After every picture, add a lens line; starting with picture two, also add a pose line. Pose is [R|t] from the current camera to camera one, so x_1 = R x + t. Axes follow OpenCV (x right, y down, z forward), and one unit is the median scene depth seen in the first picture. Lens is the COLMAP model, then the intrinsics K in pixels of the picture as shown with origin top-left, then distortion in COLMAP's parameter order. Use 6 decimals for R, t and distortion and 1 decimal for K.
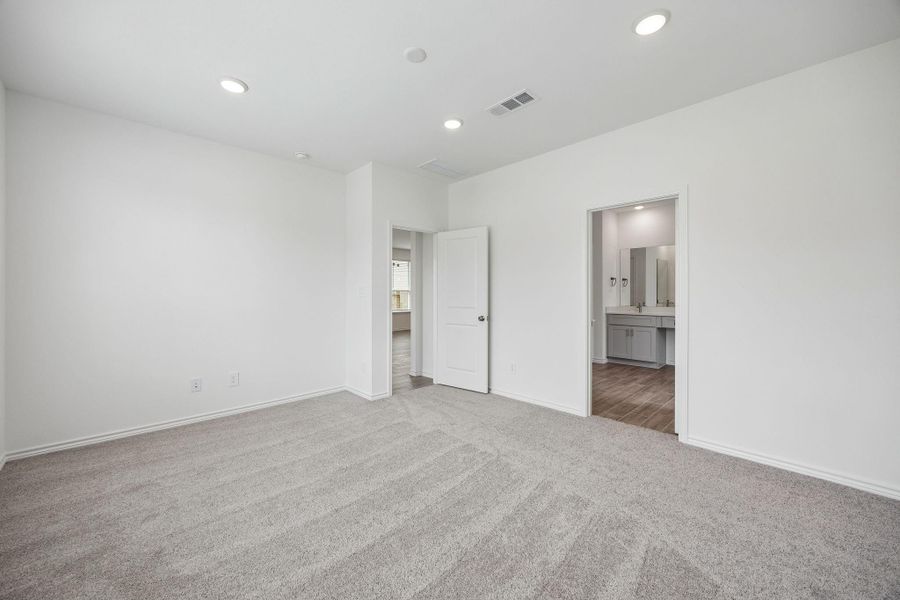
lens RADIAL K [[346.3, 0, 451.4], [0, 346.3, 293.8], [0, 0, 1]] dist [0.000036, -0.000055]
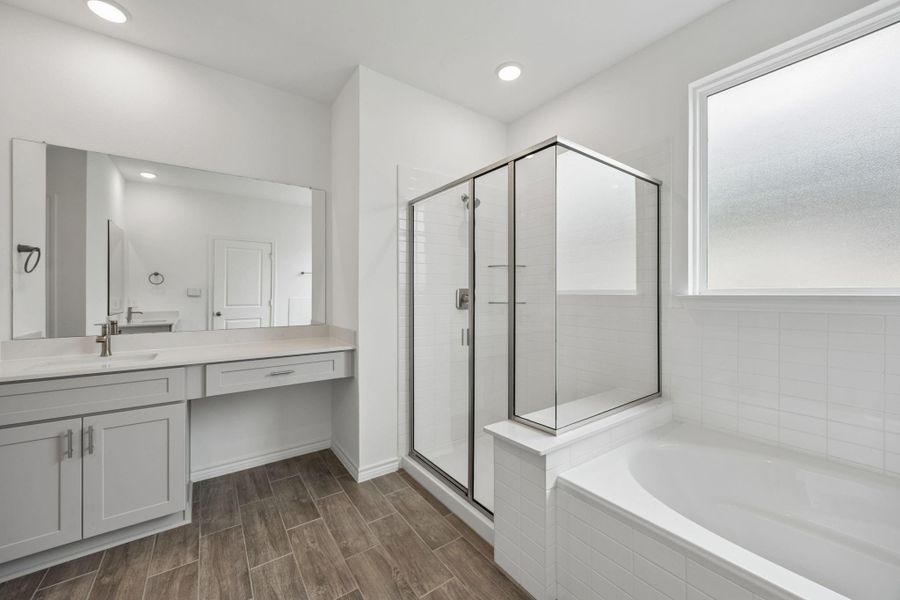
lens RADIAL K [[346.3, 0, 451.4], [0, 346.3, 293.8], [0, 0, 1]] dist [0.000036, -0.000055]
pose [[0.145285, 0.000969, 0.989389, 0.279431], [-0.000099, 1.000000, -0.000965, -0.002950], [-0.989390, 0.000042, 0.145285, 0.644363]]
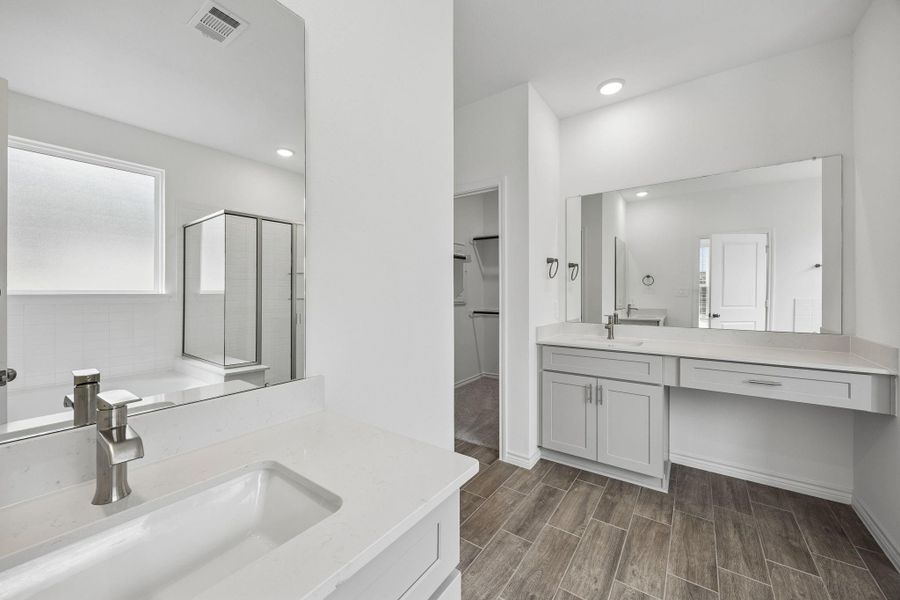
lens RADIAL K [[346.3, 0, 451.4], [0, 346.3, 293.8], [0, 0, 1]] dist [0.000036, -0.000055]
pose [[0.980821, 0.000927, 0.194909, 0.265392], [-0.001214, 0.999998, 0.001356, -0.003199], [-0.194907, -0.001566, 0.980820, 0.614457]]
